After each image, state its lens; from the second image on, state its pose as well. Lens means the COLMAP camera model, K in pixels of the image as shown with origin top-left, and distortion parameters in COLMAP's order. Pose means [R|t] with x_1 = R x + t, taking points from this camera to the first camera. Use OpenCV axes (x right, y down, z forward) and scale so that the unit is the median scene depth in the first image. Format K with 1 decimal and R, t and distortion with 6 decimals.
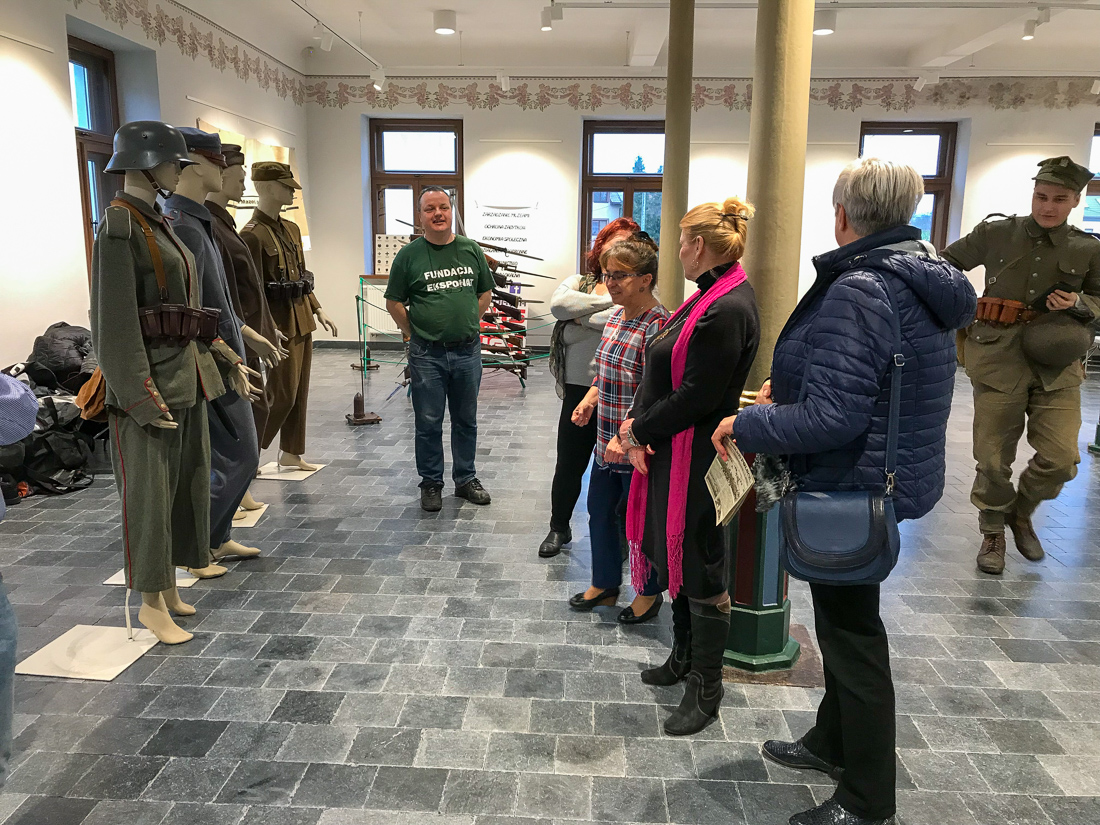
lens RADIAL K [[895.3, 0, 549.8], [0, 895.3, 407.6], [0, 0, 1]] dist [0.015241, -0.010222]
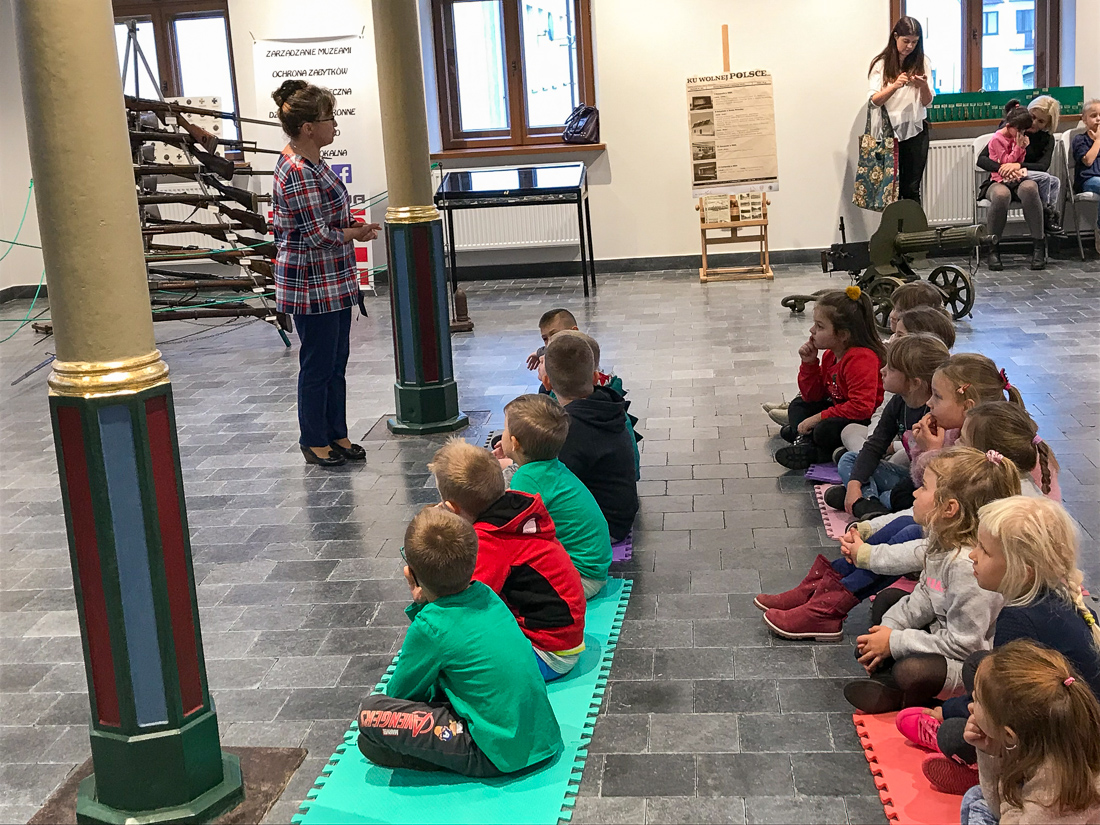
lens RADIAL K [[1477.8, 0, 550.0], [0, 1477.8, 412.5], [0, 0, 1]] dist [0.257234, -0.932317]
pose [[0.996449, -0.059968, -0.059110, 0.166149], [0.061959, 0.997551, 0.032443, 0.000598], [0.057020, -0.035990, 0.997724, 0.013033]]
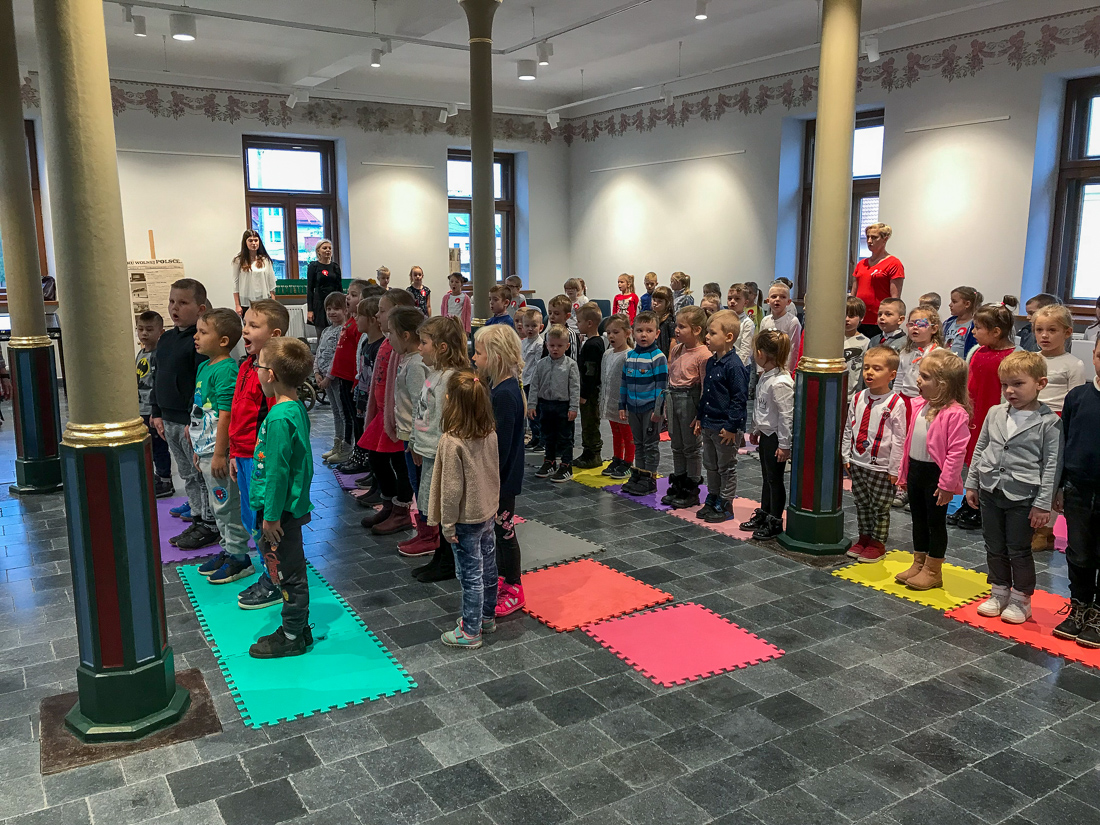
lens RADIAL K [[892.6, 0, 540.8], [0, 892.6, 408.2], [0, 0, 1]] dist [0.016693, -0.009569]
pose [[0.819814, -0.112046, 0.561561, 0.028120], [0.120155, 0.992497, 0.022616, -0.000165], [-0.559882, 0.048934, 0.827126, 0.008974]]
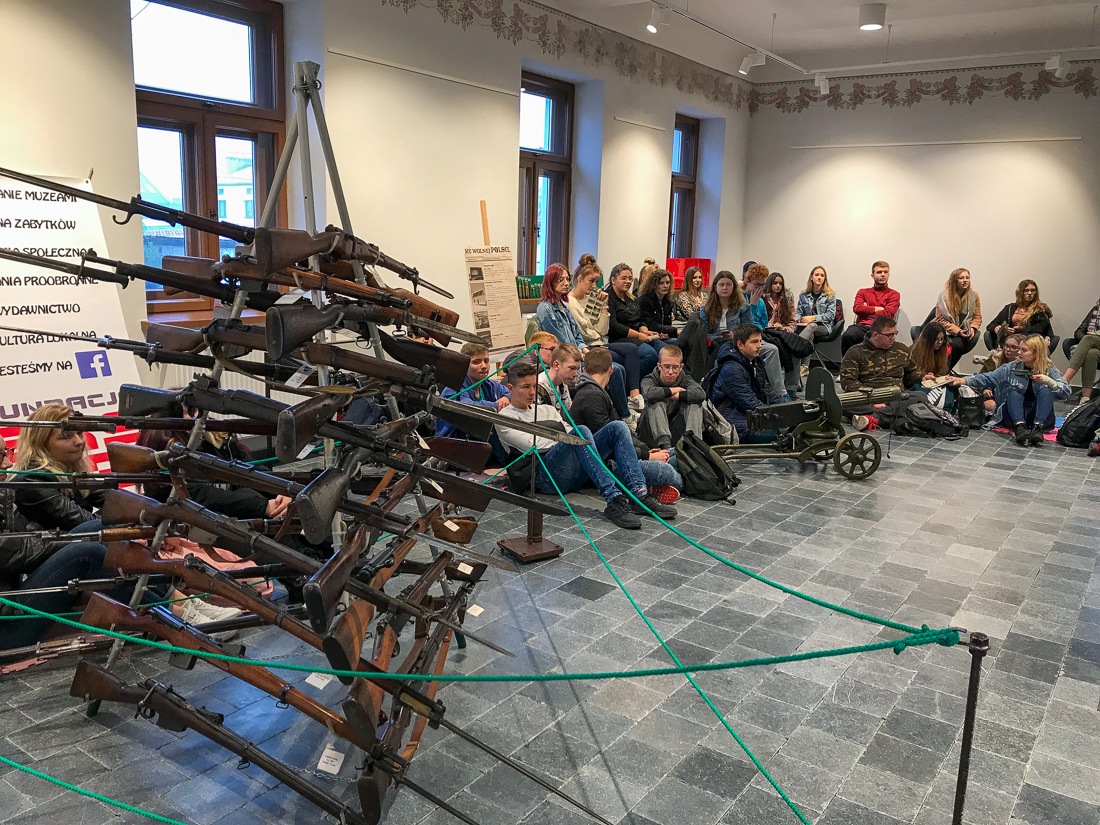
lens RADIAL K [[896.7, 0, 541.0], [0, 896.7, 411.5], [0, 0, 1]] dist [0.011902, -0.003141]
pose [[0.546769, -0.155688, 0.822682, -0.249471], [0.136902, 0.985961, 0.095601, -0.122613], [-0.826016, 0.060355, 0.560406, 0.629969]]
